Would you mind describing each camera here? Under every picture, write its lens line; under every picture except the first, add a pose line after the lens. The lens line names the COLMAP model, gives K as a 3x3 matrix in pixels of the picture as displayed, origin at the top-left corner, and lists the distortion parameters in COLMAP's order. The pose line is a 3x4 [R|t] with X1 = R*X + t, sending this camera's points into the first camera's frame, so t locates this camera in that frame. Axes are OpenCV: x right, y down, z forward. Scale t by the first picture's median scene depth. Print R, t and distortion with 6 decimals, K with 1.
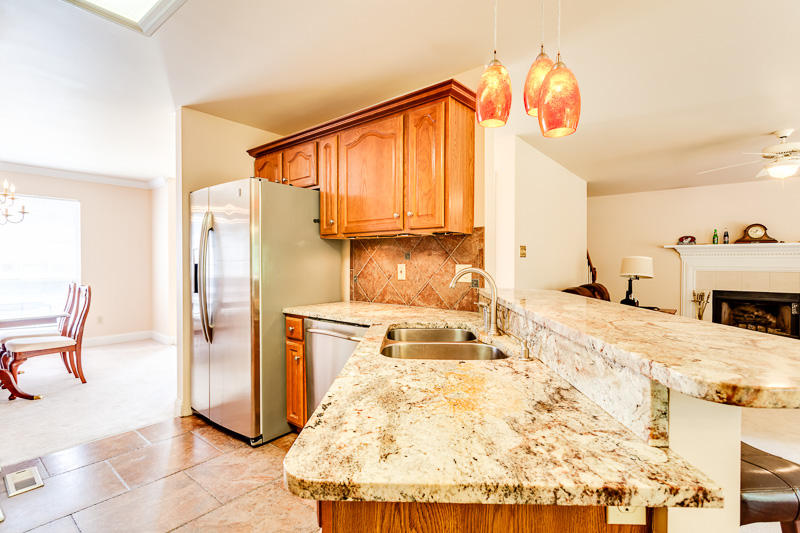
lens RADIAL K [[381.4, 0, 400.0], [0, 381.4, 266.5], [0, 0, 1]] dist [0.002195, 0.001054]
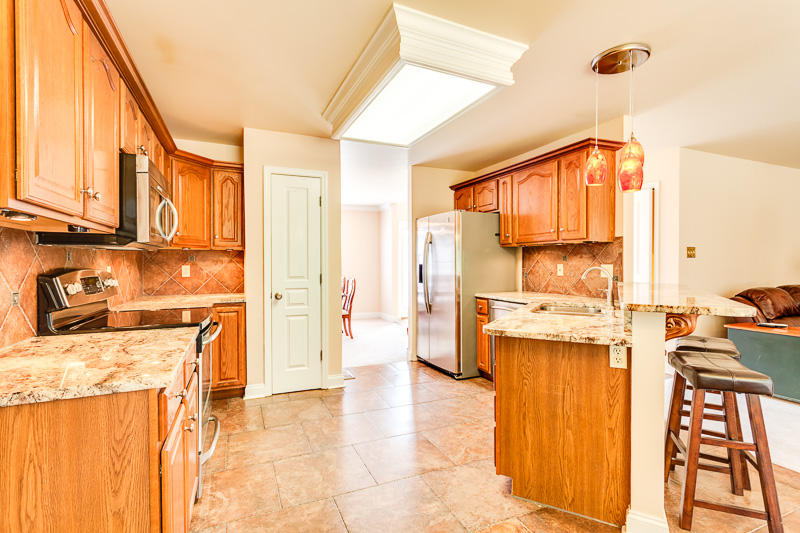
lens RADIAL K [[381.4, 0, 400.0], [0, 381.4, 266.5], [0, 0, 1]] dist [0.002195, 0.001054]
pose [[0.890298, 0.000159, -0.455378, 0.119439], [-0.001038, 0.999998, -0.001680, 0.004244], [0.455377, 0.001969, 0.890297, -0.486479]]
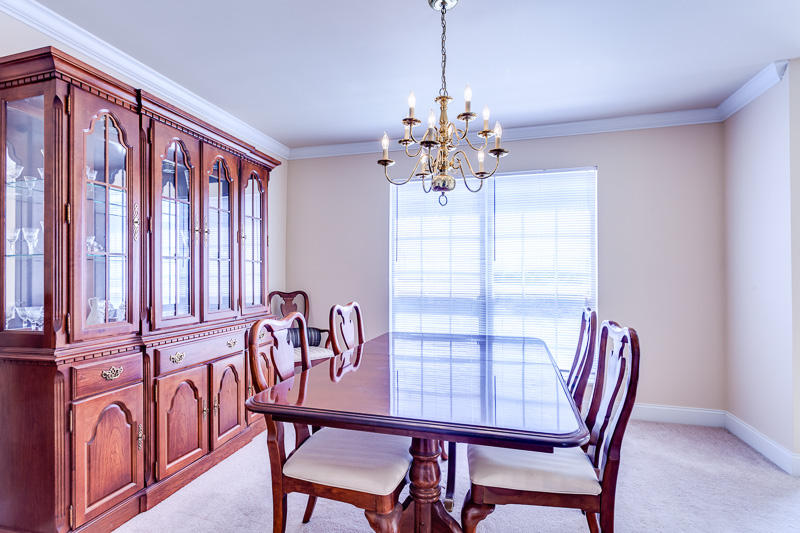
lens RADIAL K [[381.4, 0, 400.0], [0, 381.4, 266.5], [0, 0, 1]] dist [0.002195, 0.001054]
pose [[0.405504, -0.008553, -0.914053, -0.865253], [-0.007526, 0.999891, -0.012694, 0.000420], [0.914062, 0.012026, 0.405395, 0.991879]]
